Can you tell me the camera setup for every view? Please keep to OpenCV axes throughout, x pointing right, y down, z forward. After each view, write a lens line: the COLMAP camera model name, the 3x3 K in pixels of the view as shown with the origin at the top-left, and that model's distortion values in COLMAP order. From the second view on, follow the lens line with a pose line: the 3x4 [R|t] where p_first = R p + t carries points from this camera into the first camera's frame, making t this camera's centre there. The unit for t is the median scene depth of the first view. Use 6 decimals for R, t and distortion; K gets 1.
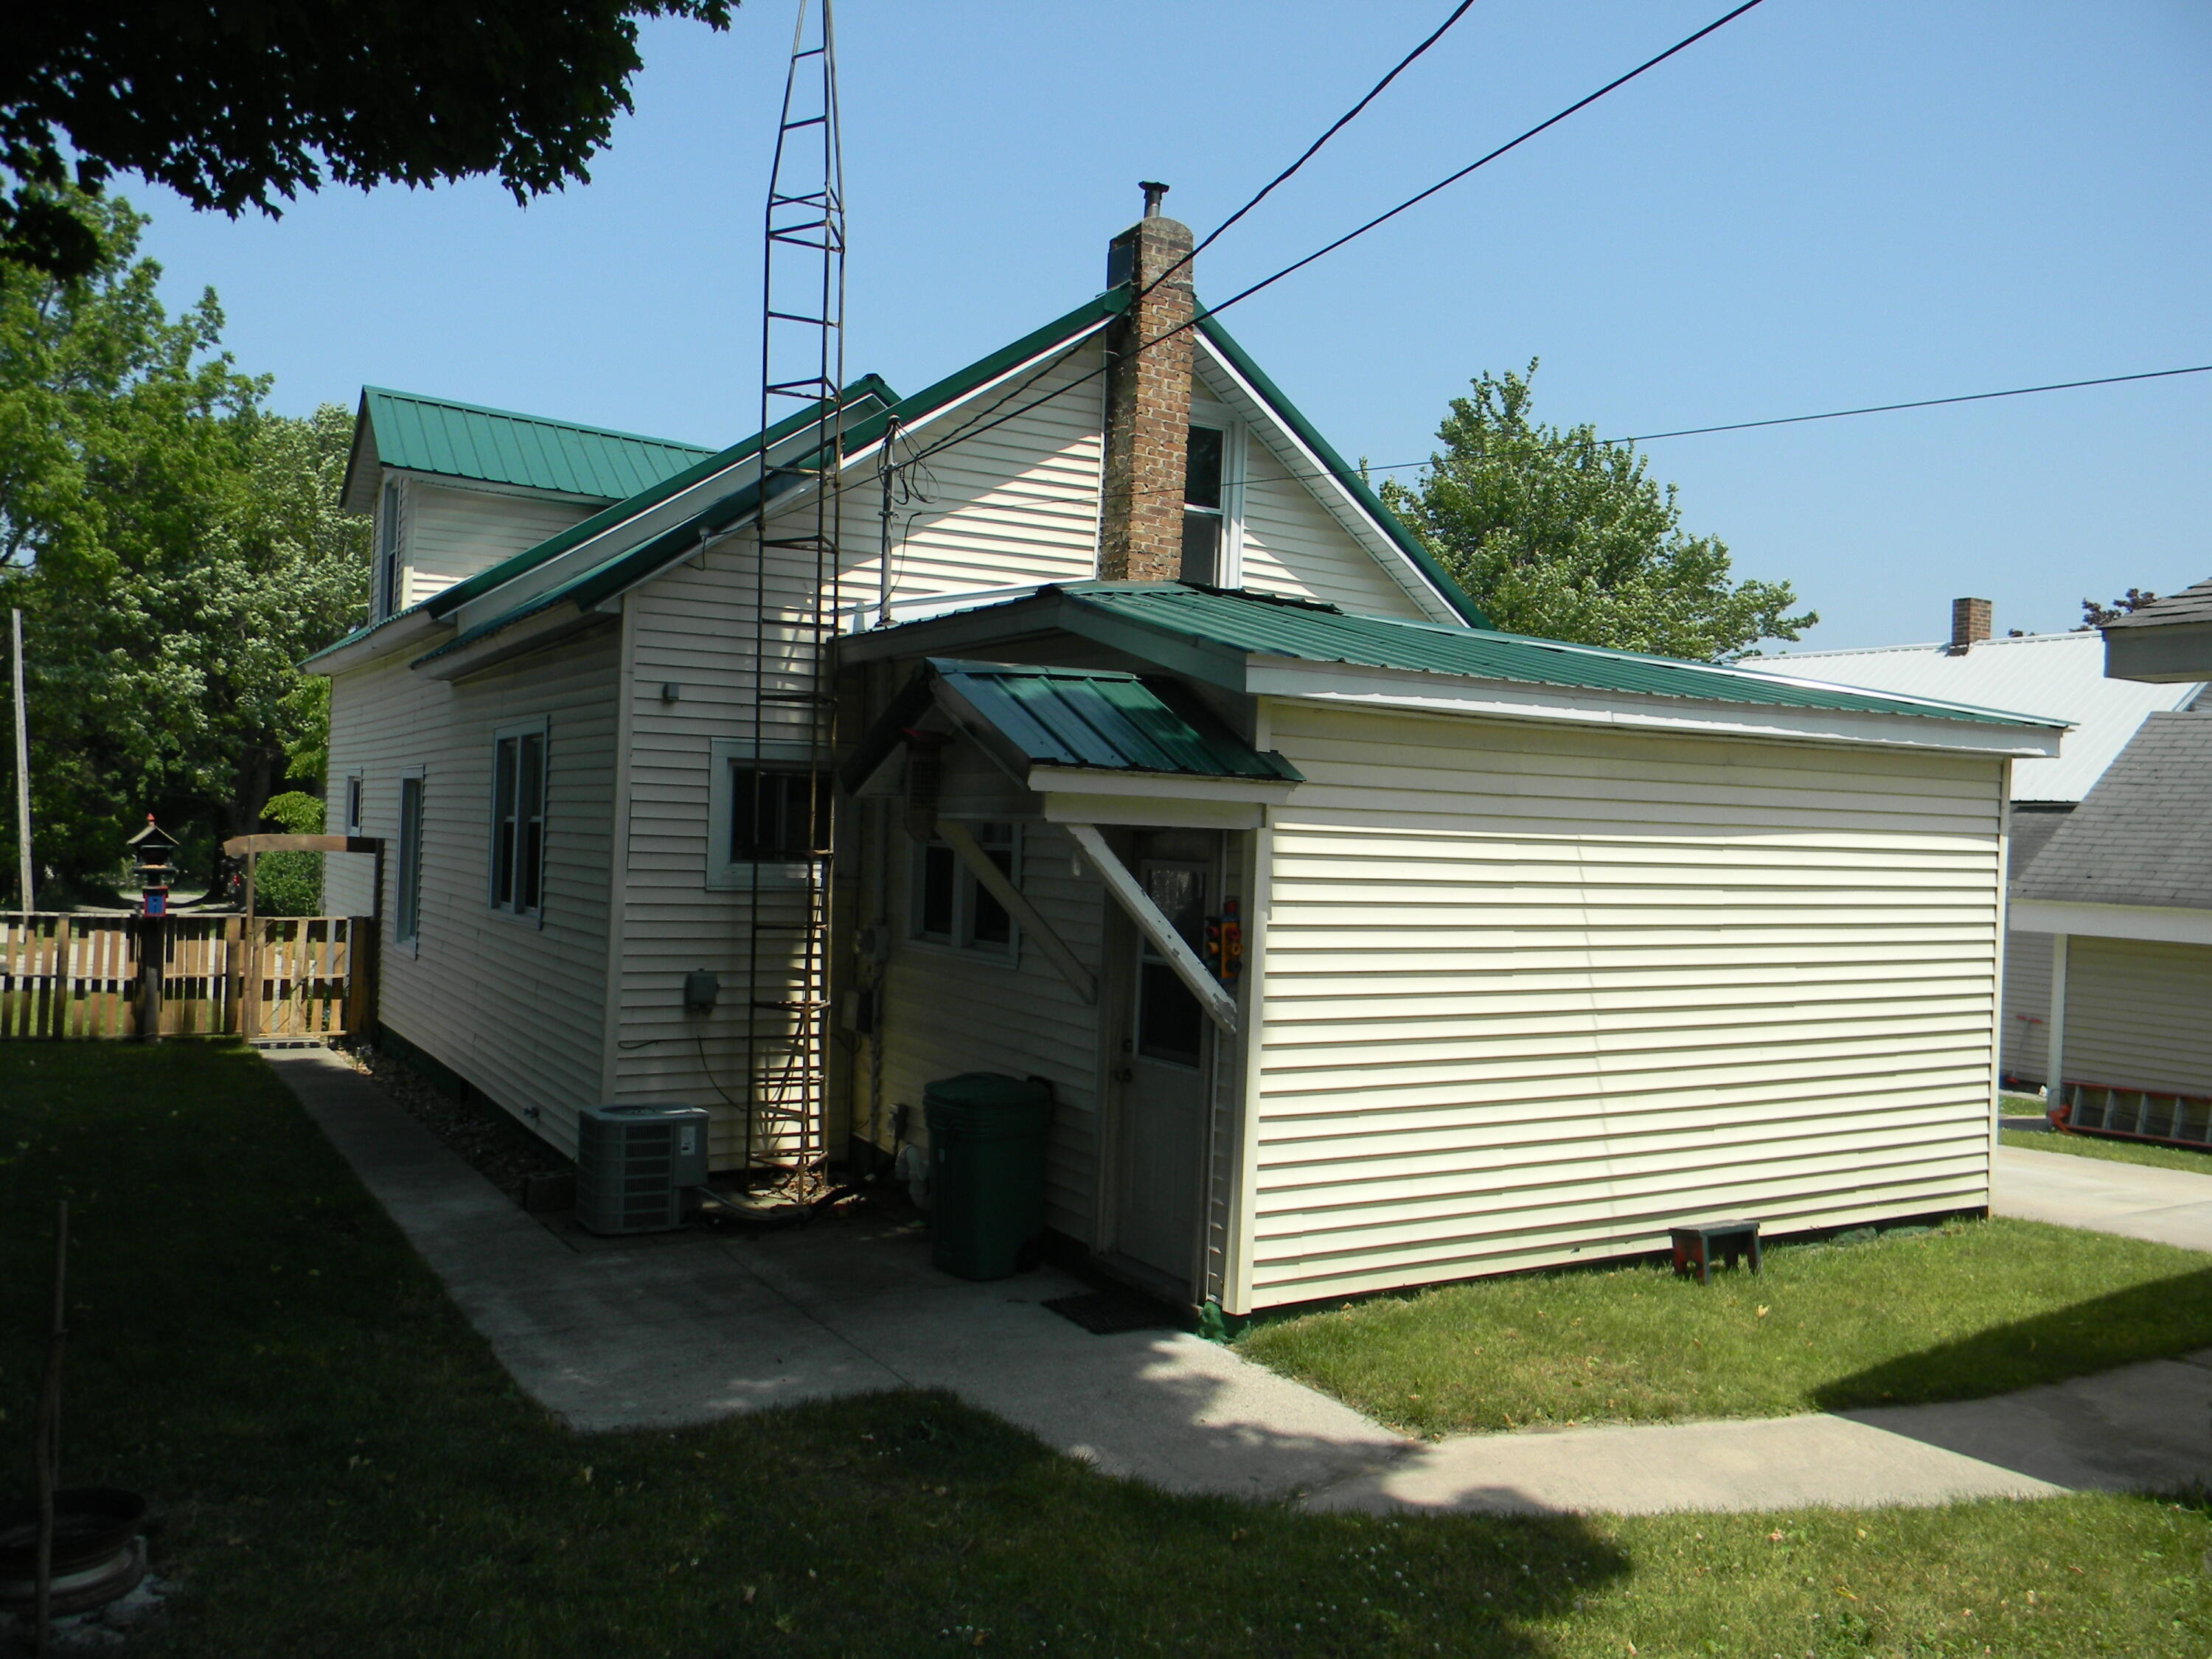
lens RADIAL K [[1788.8, 0, 1097.5], [0, 1788.8, 815.3], [0, 0, 1]] dist [-0.001006, -0.008990]
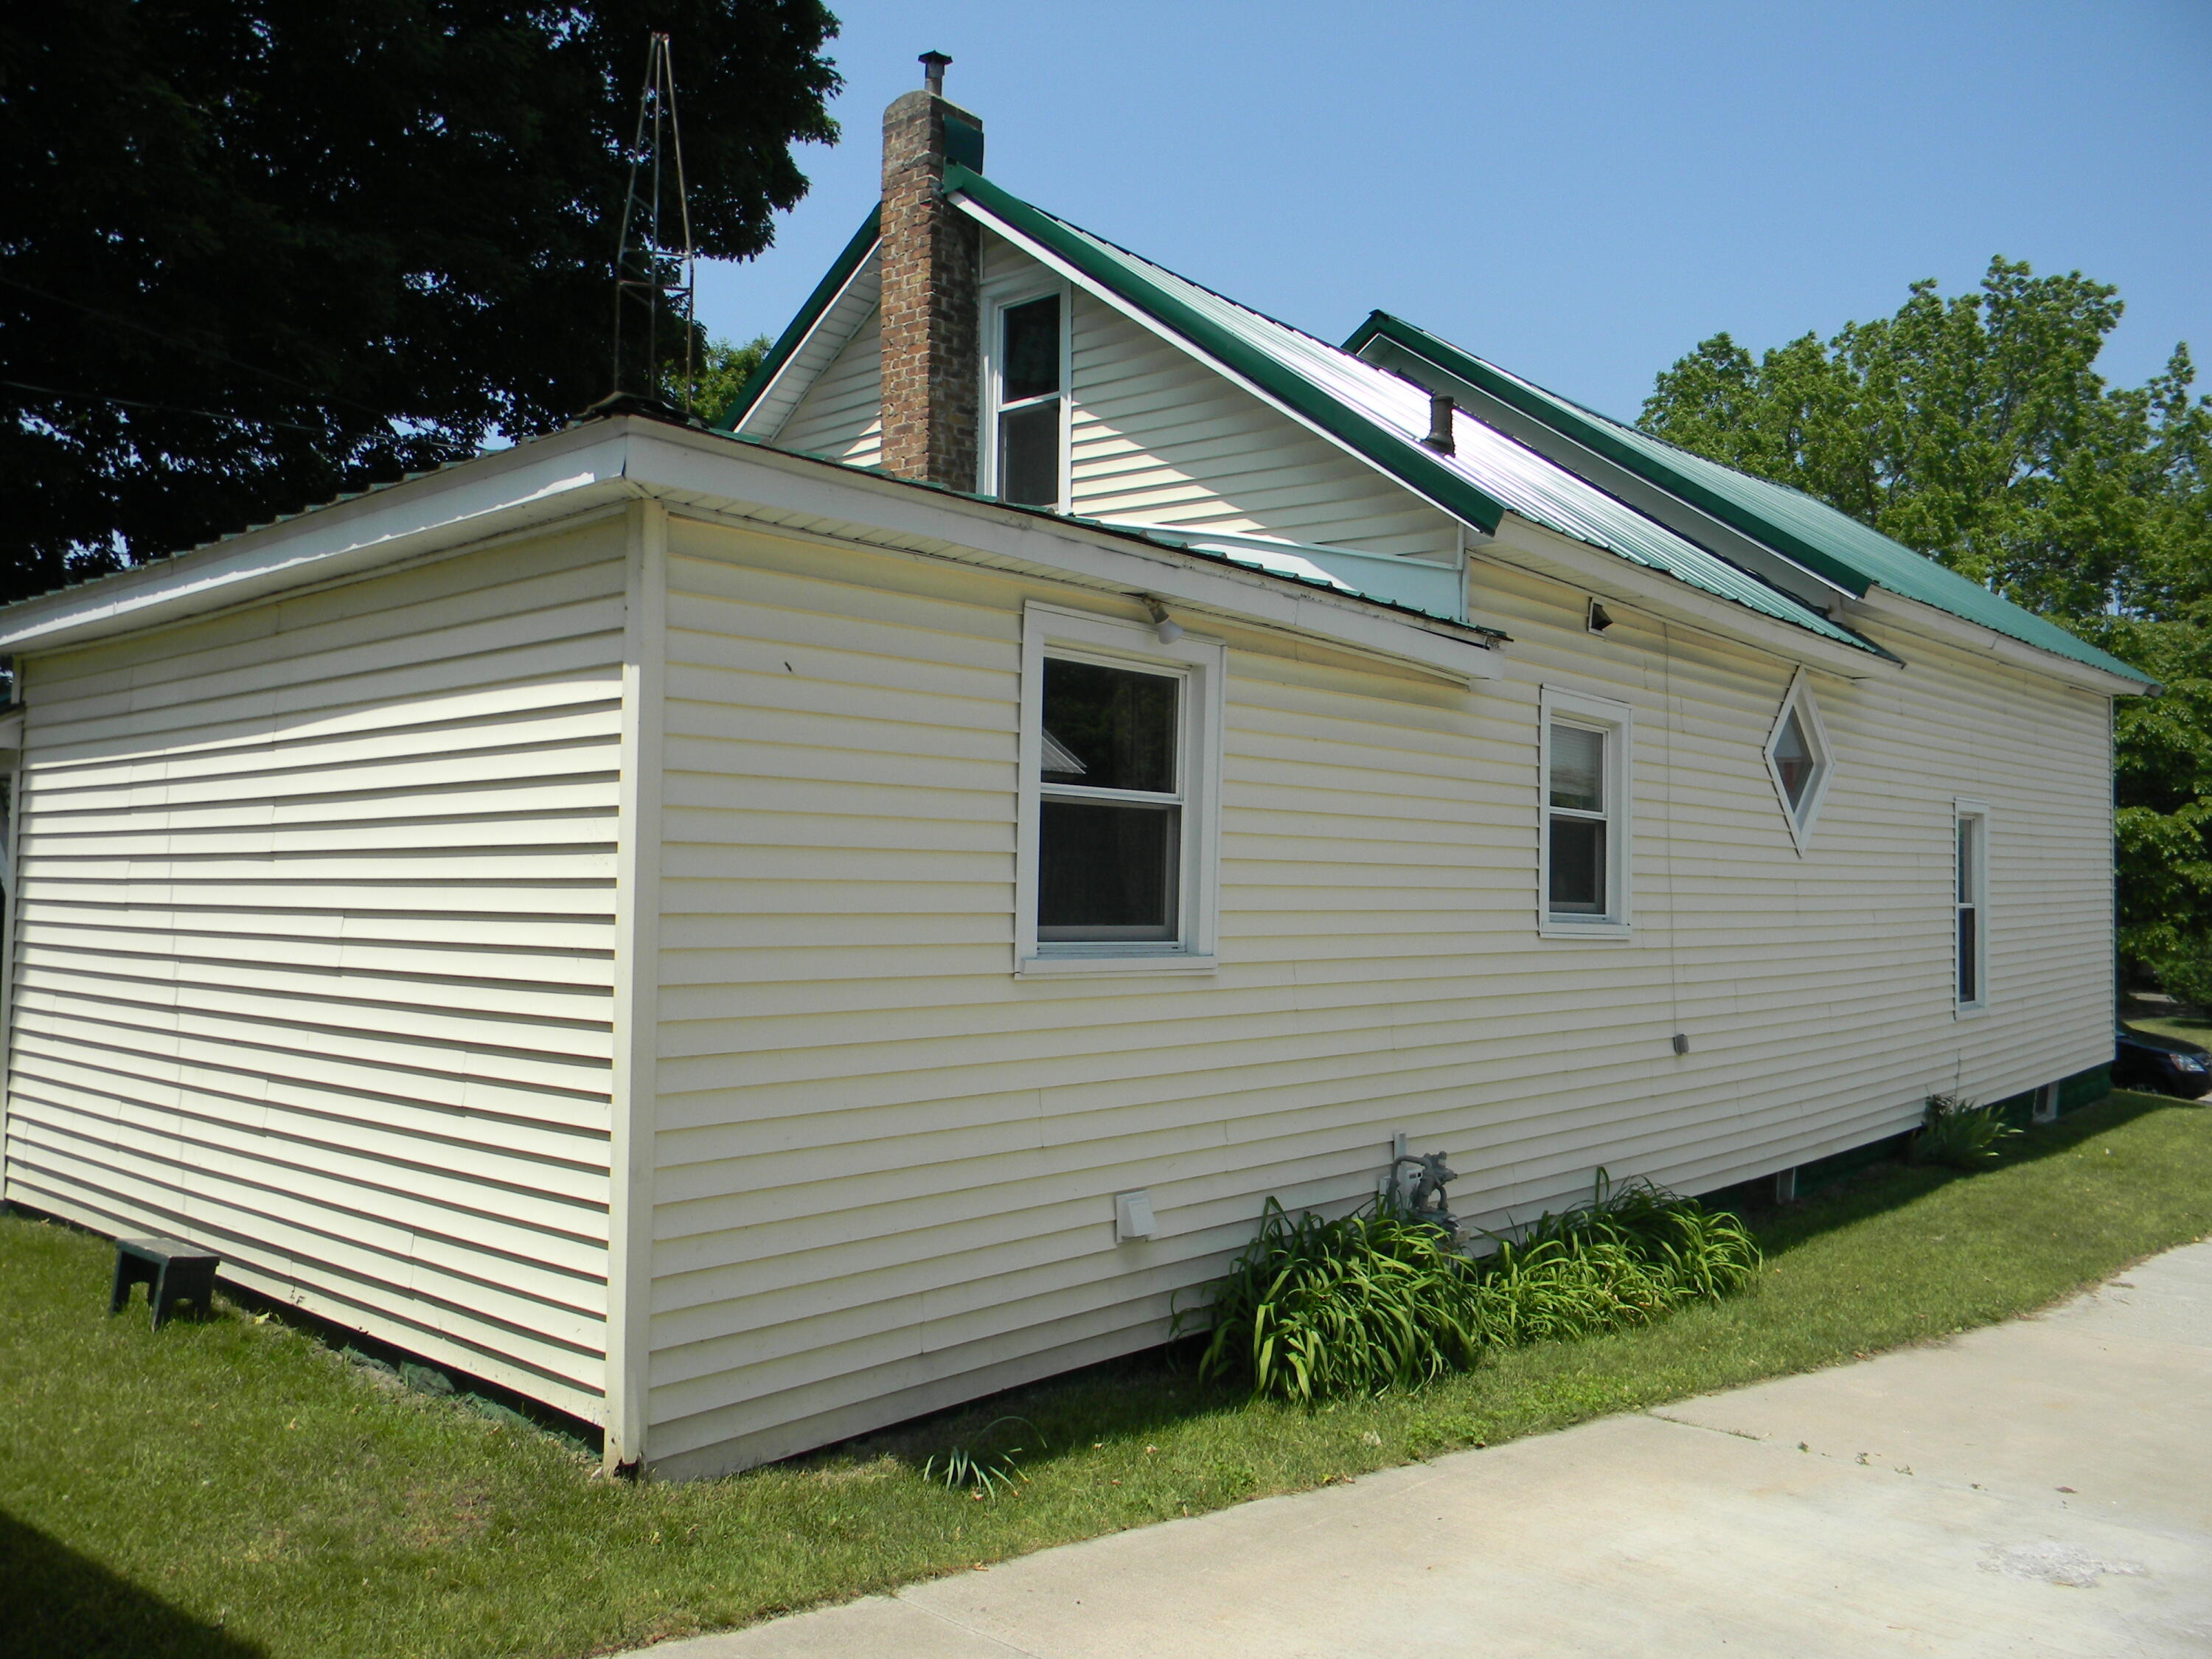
lens RADIAL K [[1788.8, 0, 1097.5], [0, 1788.8, 815.3], [0, 0, 1]] dist [-0.001006, -0.008990]
pose [[0.311337, -0.068113, -0.947855, 0.977925], [0.000130, 0.997431, -0.071633, 0.084900], [0.950299, 0.022179, 0.310546, 0.940796]]
